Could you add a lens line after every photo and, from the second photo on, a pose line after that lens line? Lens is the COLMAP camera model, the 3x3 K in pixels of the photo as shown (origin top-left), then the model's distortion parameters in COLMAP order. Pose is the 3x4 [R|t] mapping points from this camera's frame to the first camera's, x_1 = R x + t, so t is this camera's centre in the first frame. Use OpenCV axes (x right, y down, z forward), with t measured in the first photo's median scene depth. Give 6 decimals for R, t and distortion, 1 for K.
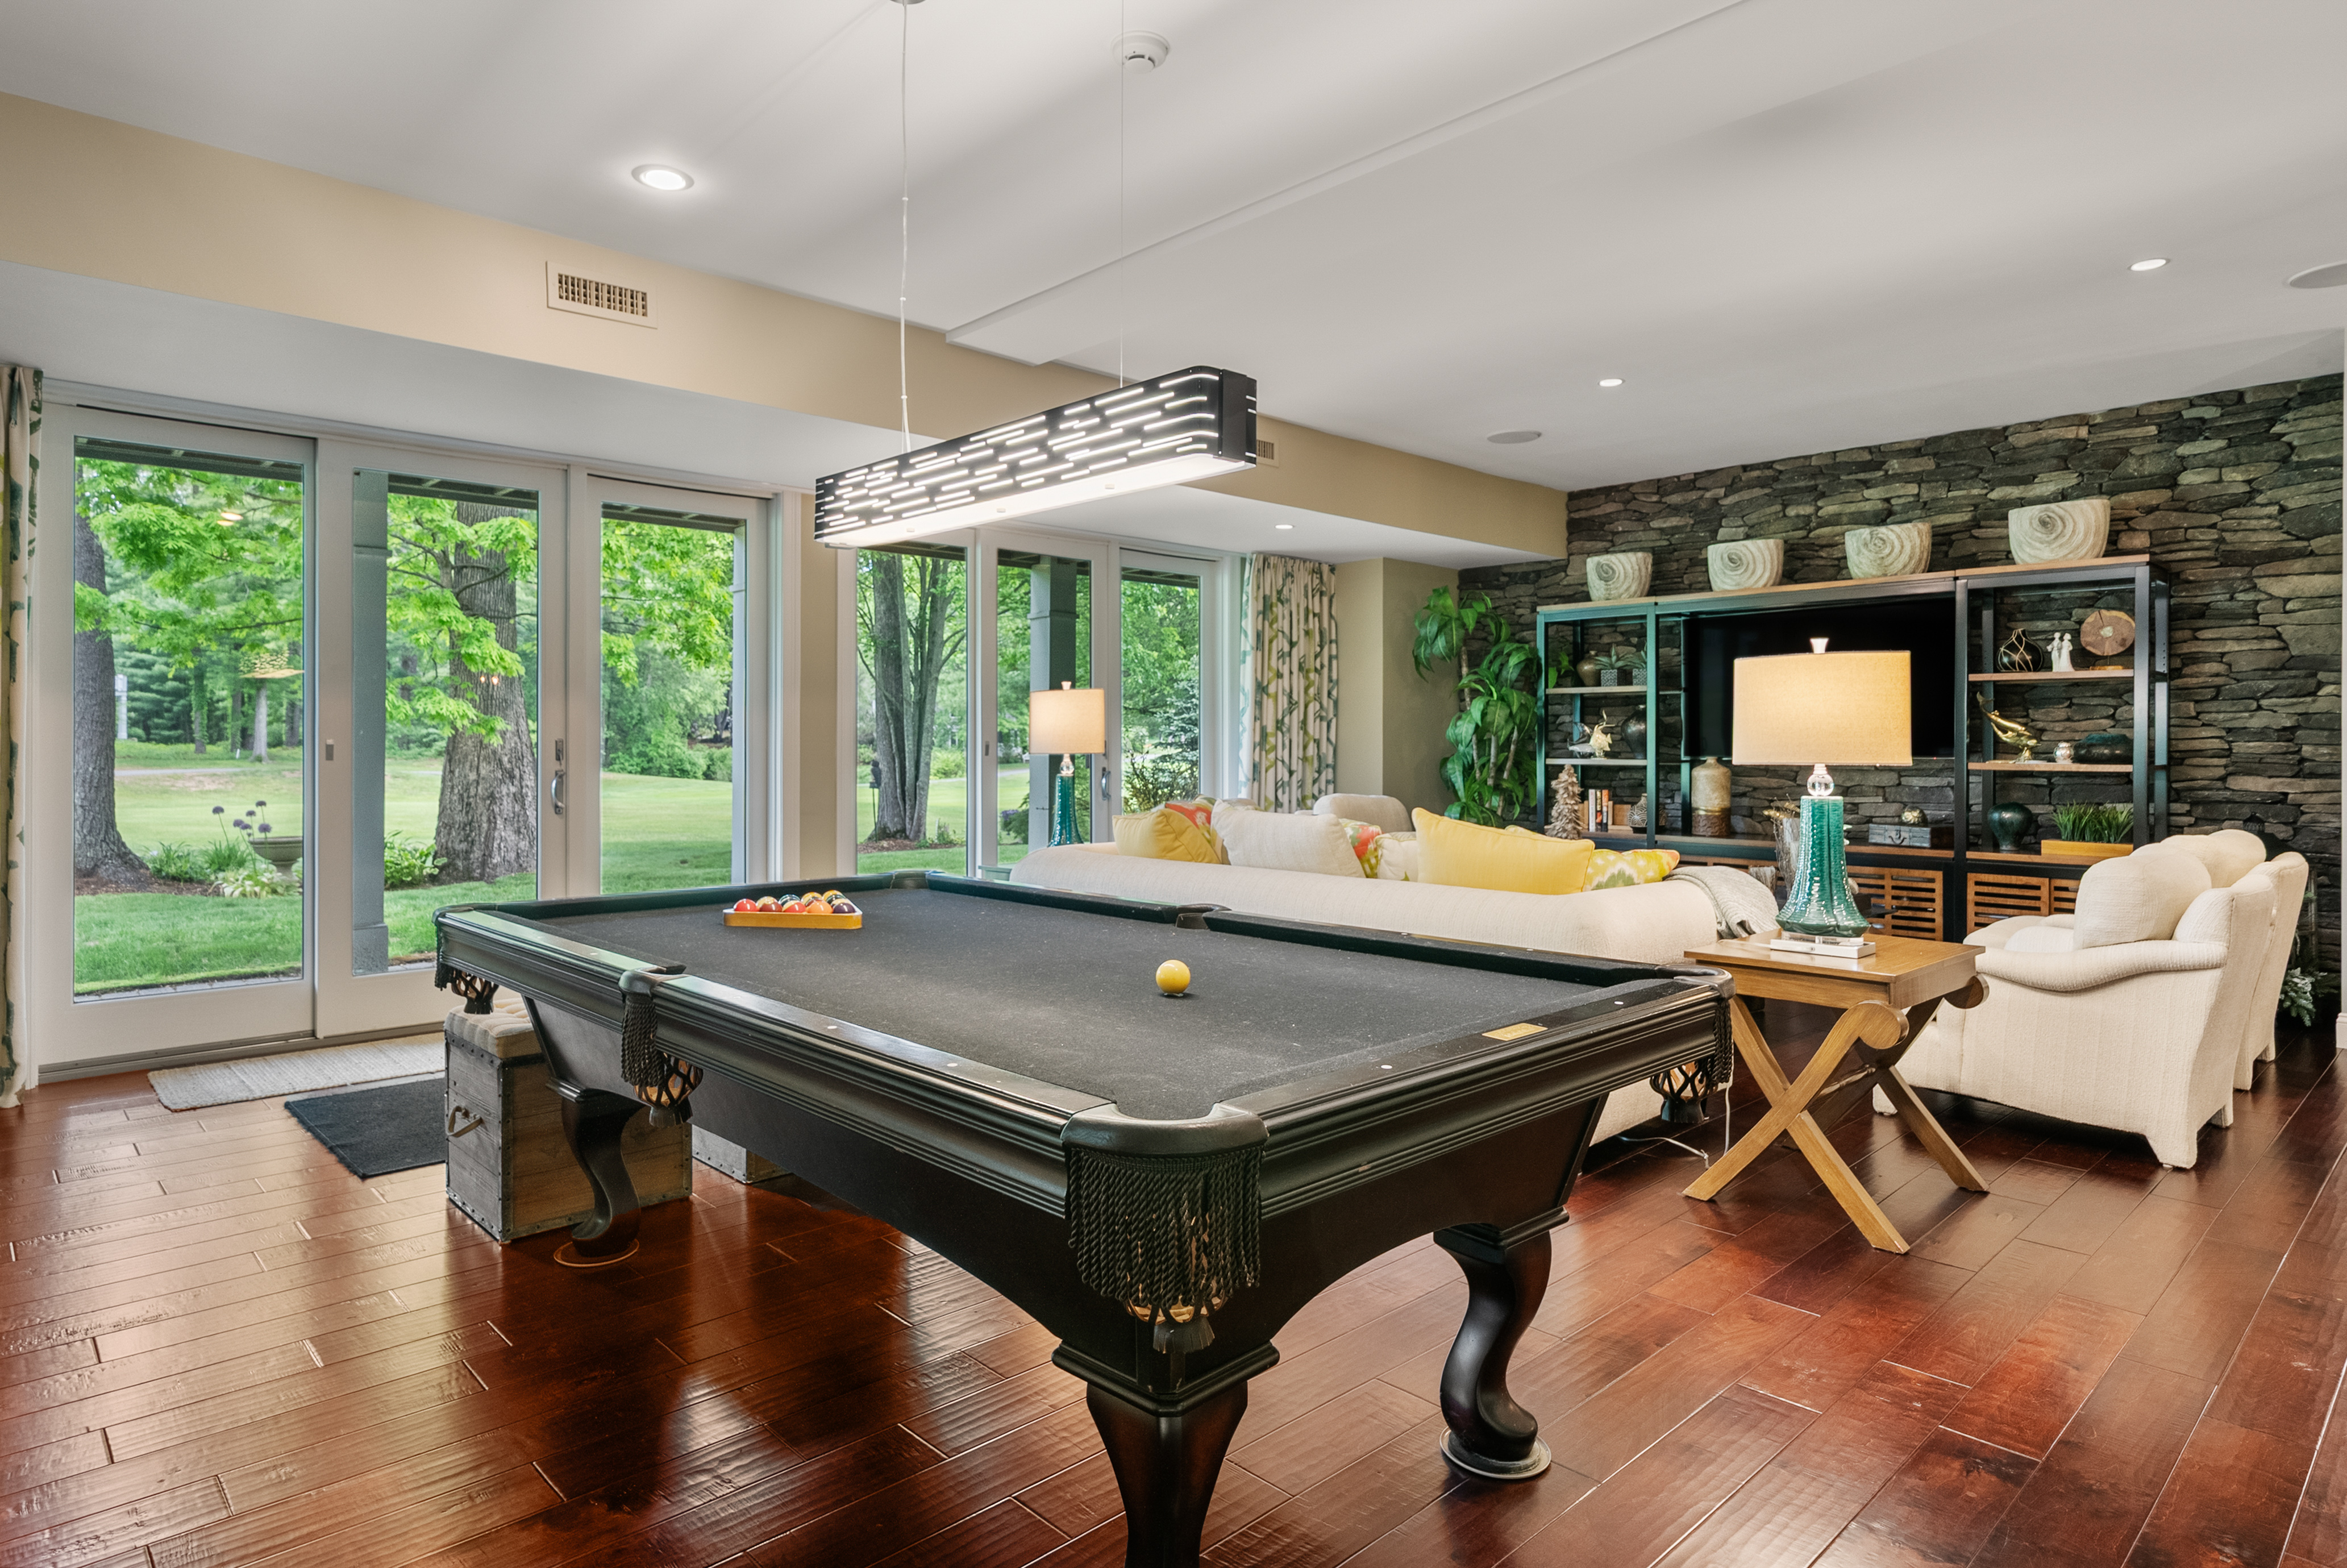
lens RADIAL K [[1327.5, 0, 1126.4], [0, 1327.5, 746.8], [0, 0, 1]] dist [0.015237, -0.001221]
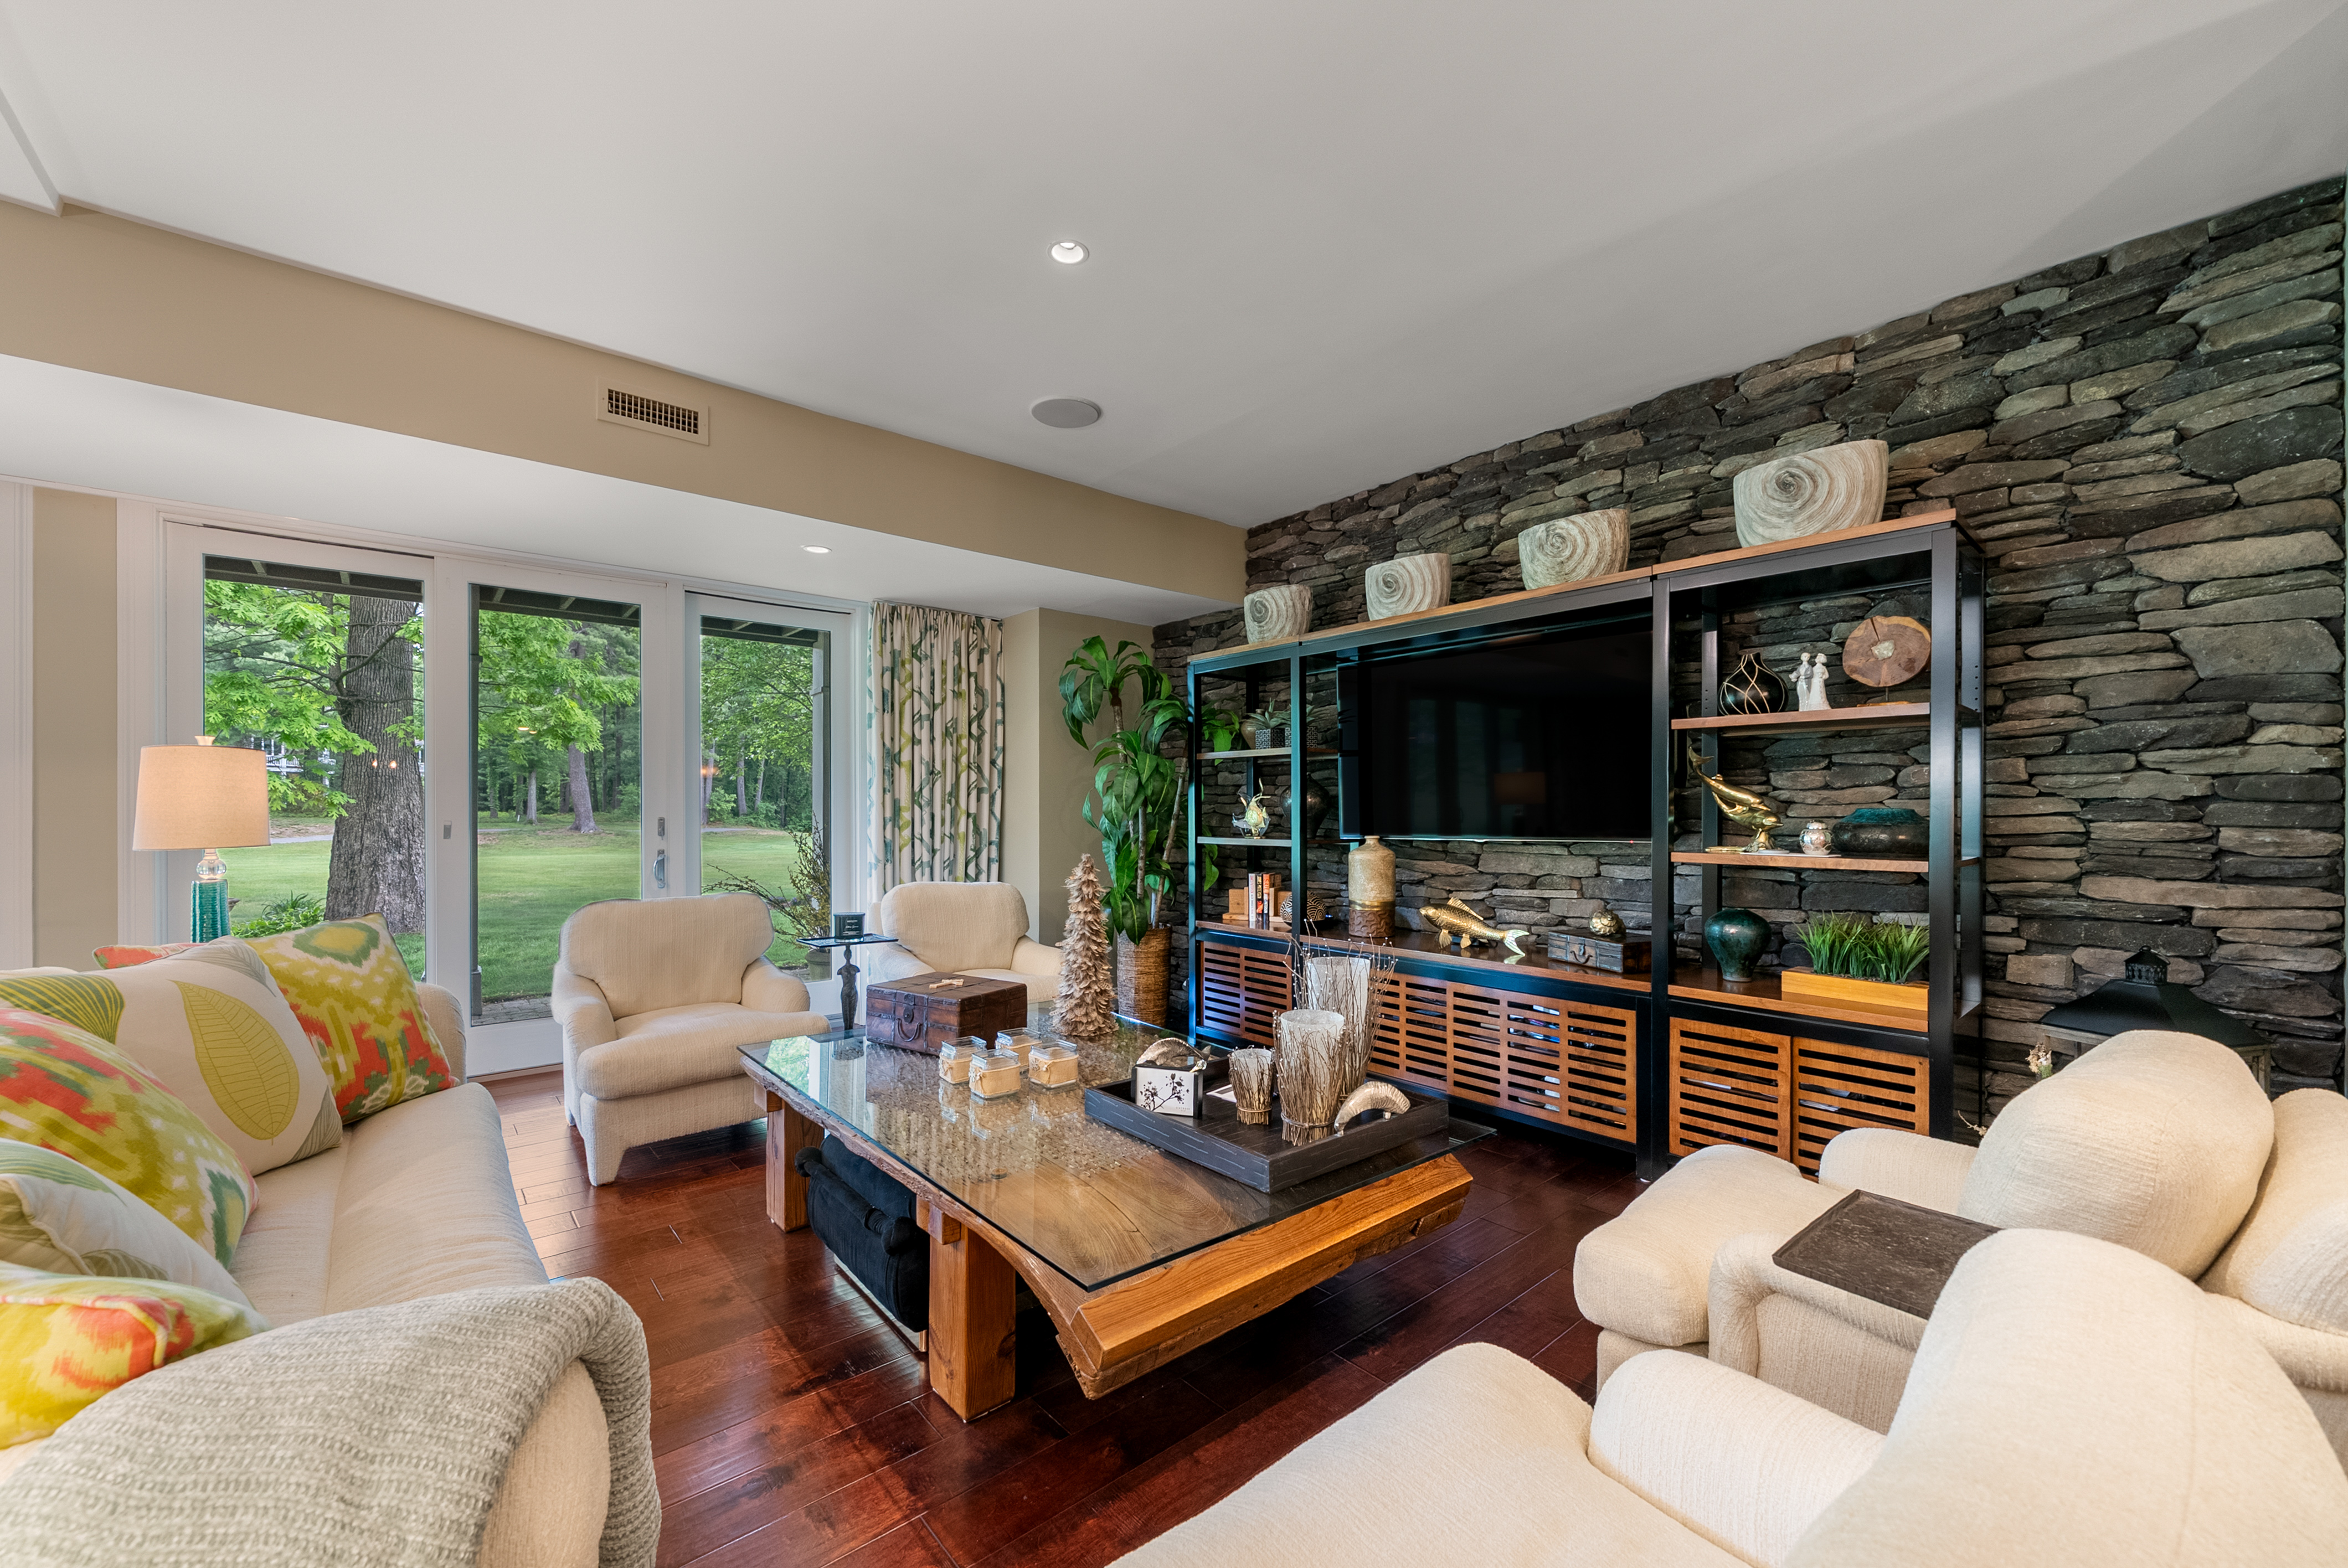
lens RADIAL K [[889.6, 0, 1155.1], [0, 889.6, 813.8], [0, 0, 1]] dist [-0.003597, 0.000430]
pose [[0.998551, -0.004207, -0.053654, 0.372111], [0.004510, 0.999975, 0.005512, -0.010239], [0.053629, -0.005746, 0.998544, 0.509179]]
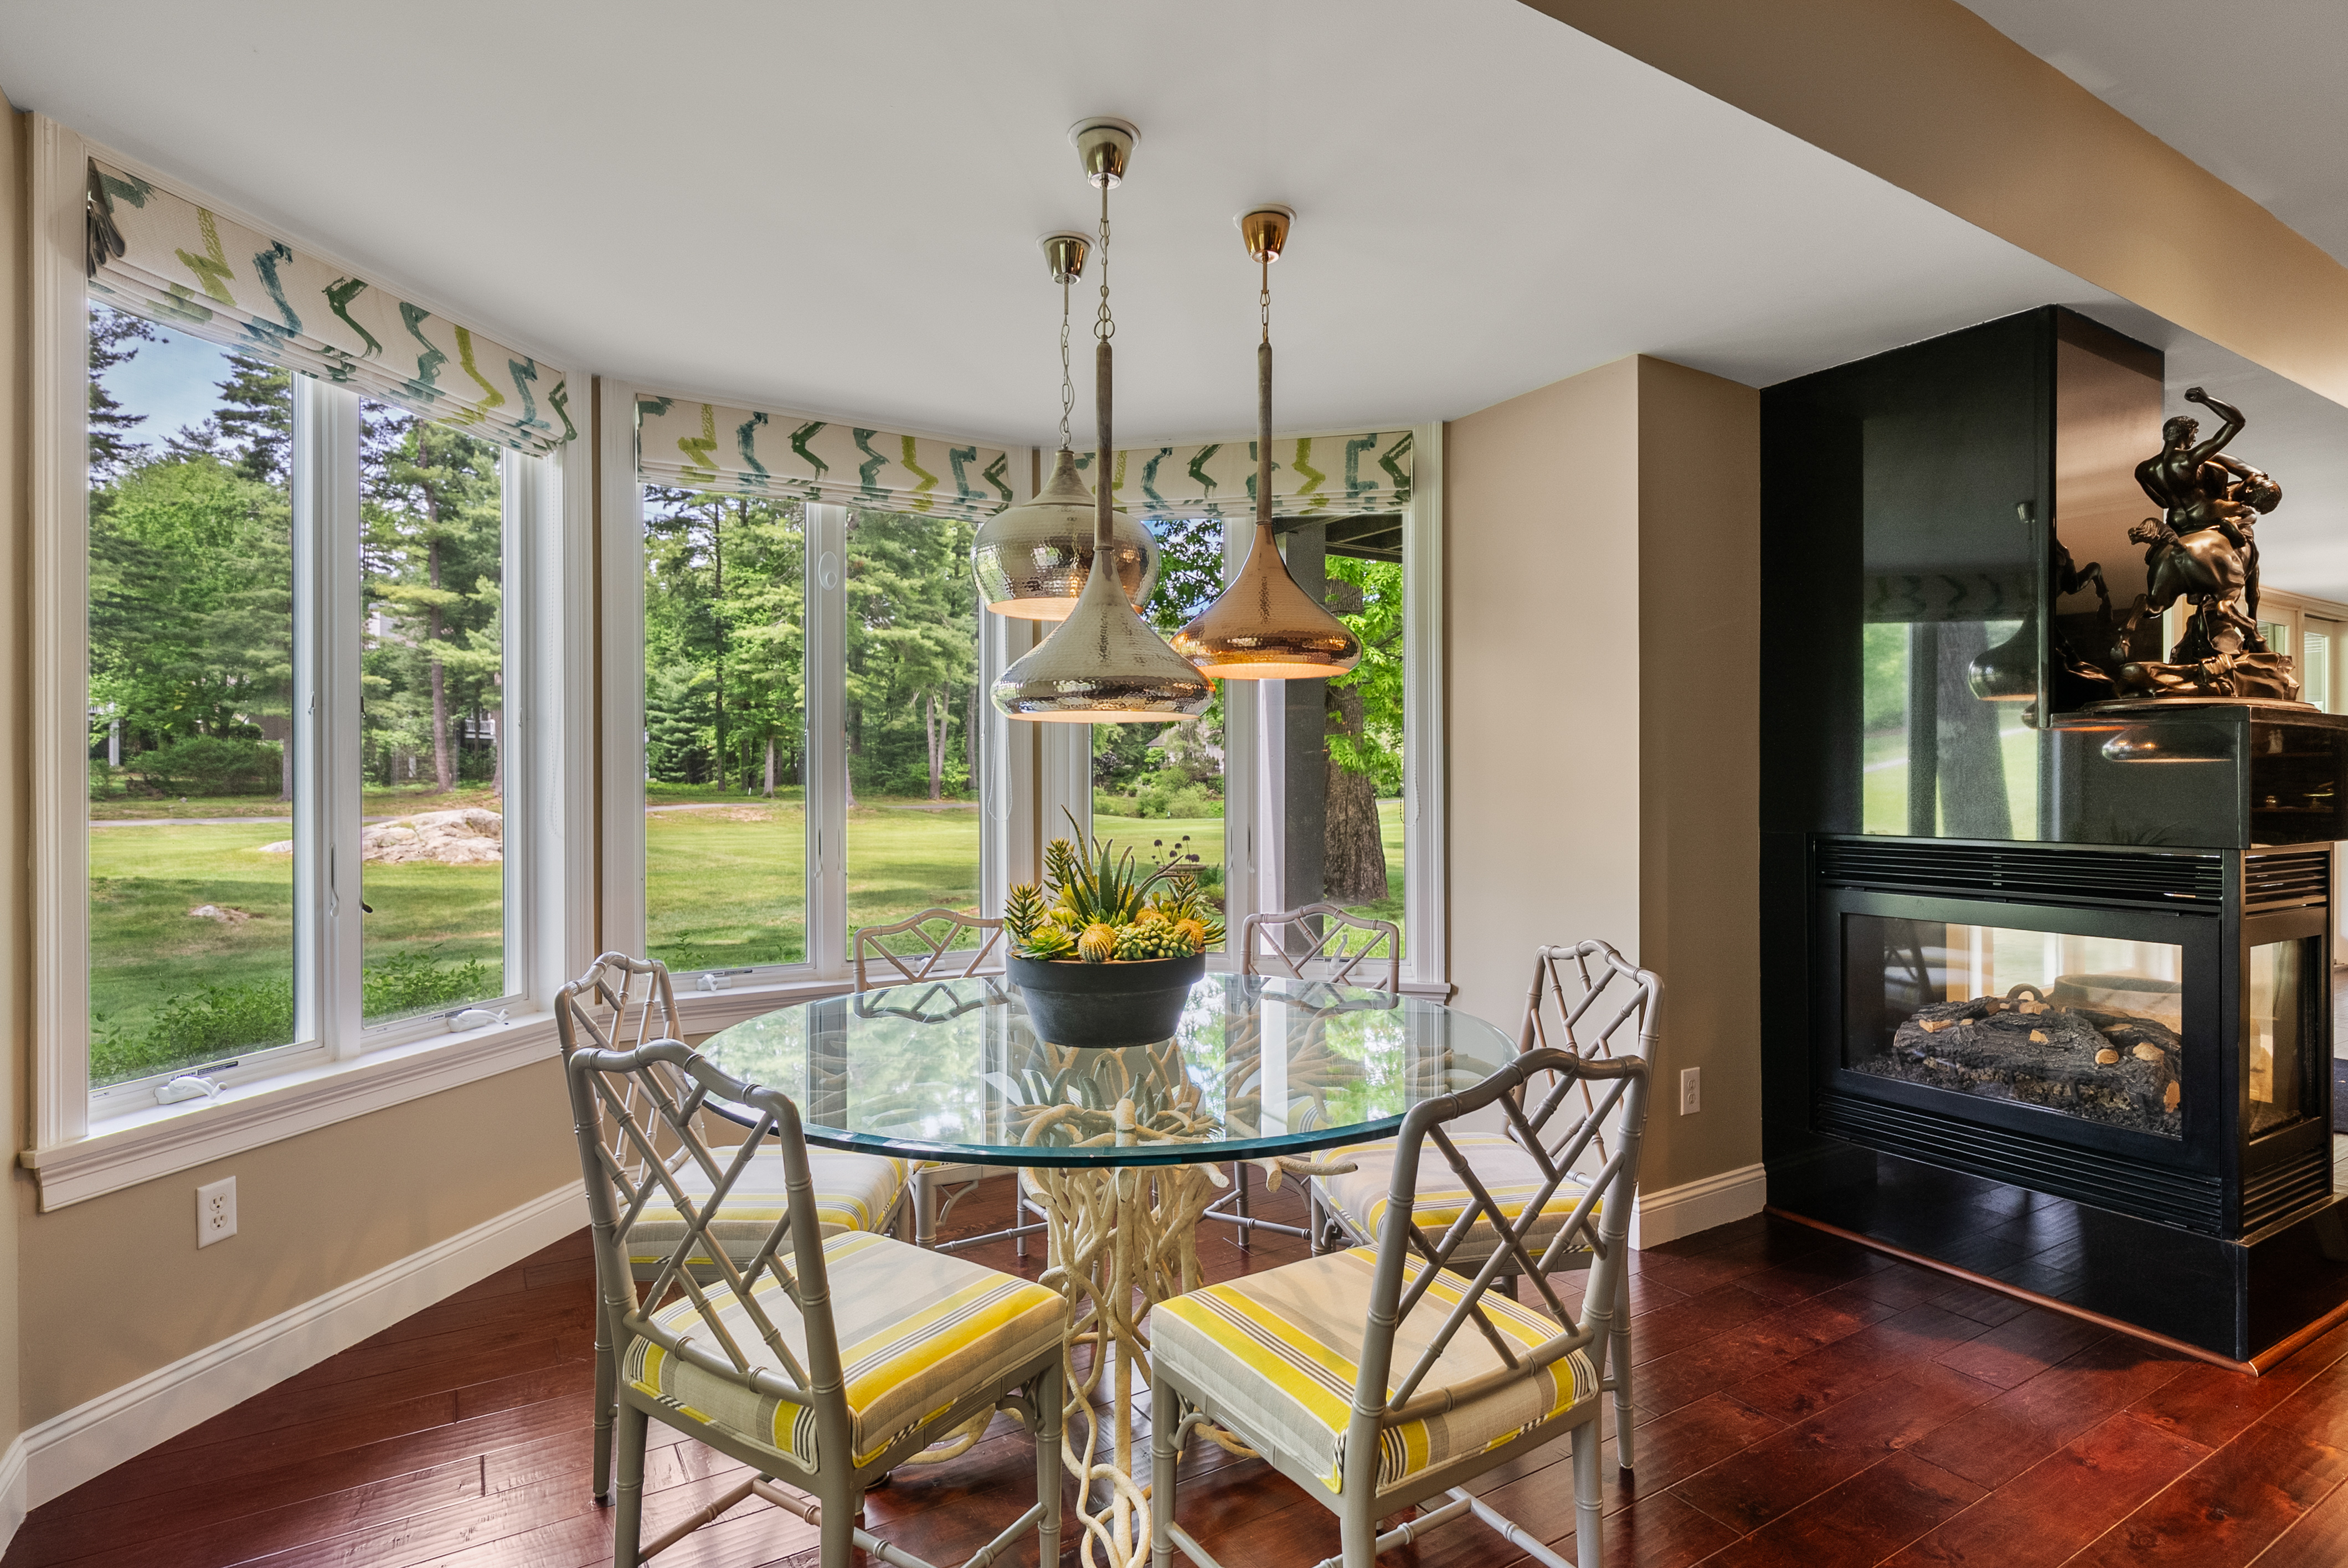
lens RADIAL K [[1195.6, 0, 1071.1], [0, 1195.6, 784.7], [0, 0, 1]] dist [0.003627, -0.001077]
pose [[0.979900, 0.000712, -0.199486, -0.888665], [-0.000445, 0.999999, 0.001386, -0.013840], [0.199487, -0.001269, 0.979900, -0.160853]]
